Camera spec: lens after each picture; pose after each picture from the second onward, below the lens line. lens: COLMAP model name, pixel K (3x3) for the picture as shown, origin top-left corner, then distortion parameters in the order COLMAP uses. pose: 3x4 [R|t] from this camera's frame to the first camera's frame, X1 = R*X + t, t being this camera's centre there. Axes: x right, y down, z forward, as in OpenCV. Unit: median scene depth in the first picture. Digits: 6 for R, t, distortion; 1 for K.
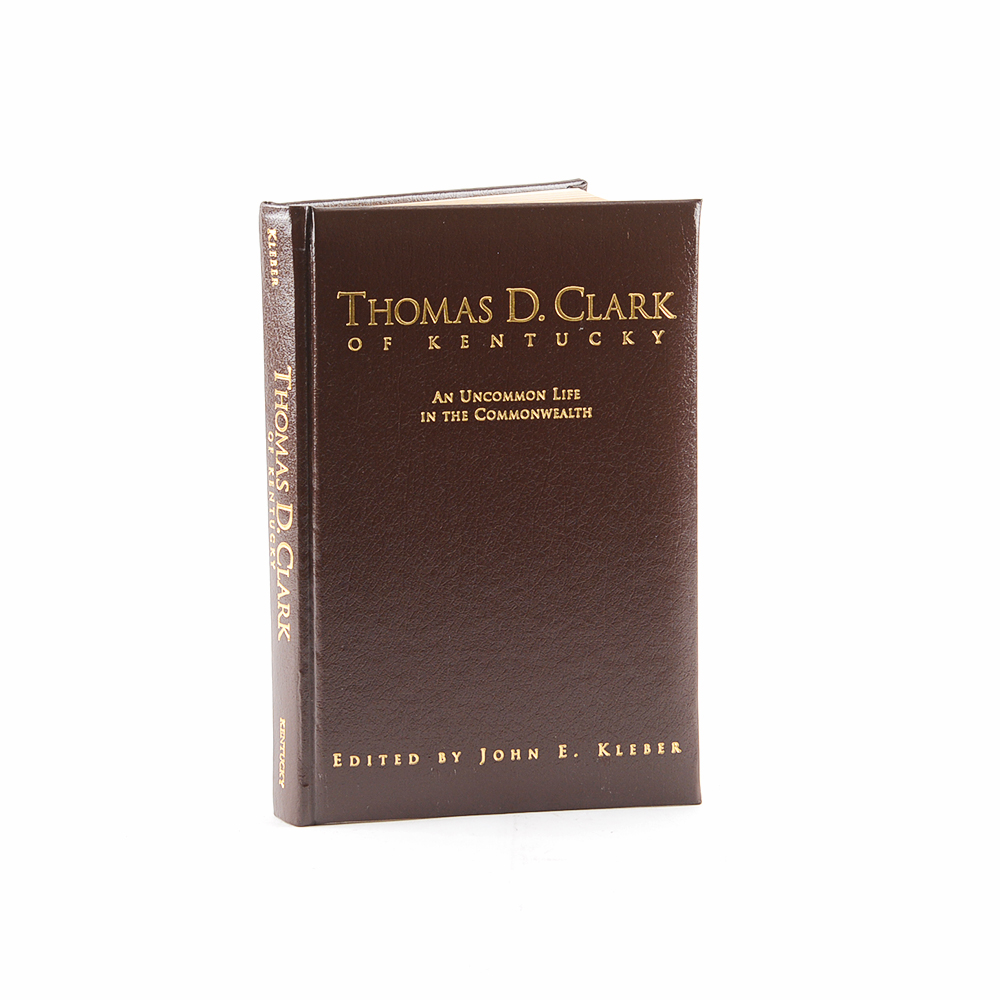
lens RADIAL K [[3383.6, 0, 500.0], [0, 3383.6, 500.0], [0, 0, 1]] dist [0.076279, 1.692174]
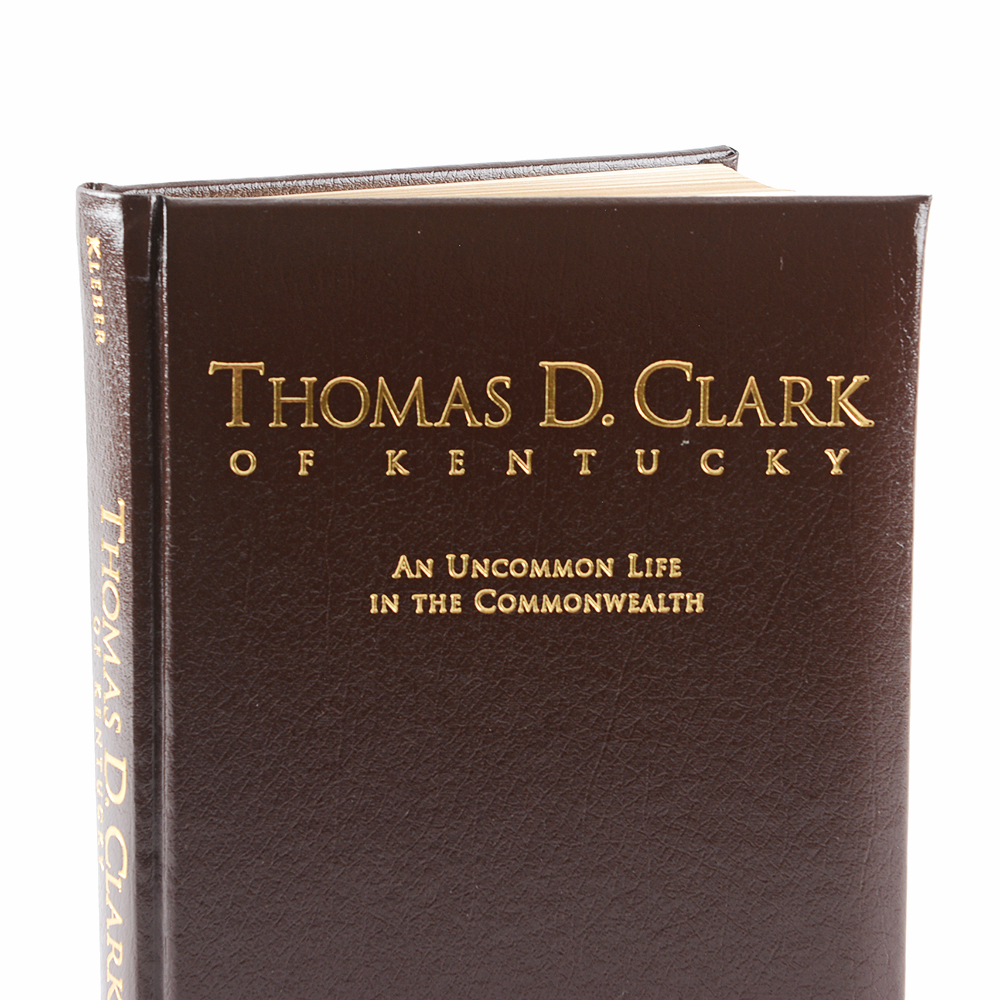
lens RADIAL K [[3383.6, 0, 500.0], [0, 3383.6, 500.0], [0, 0, 1]] dist [0.076279, 1.692174]
pose [[0.991763, 0.033387, -0.123663, 0.060224], [-0.030371, 0.999195, 0.026196, -0.054547], [0.124438, -0.022224, 0.991979, 0.484012]]
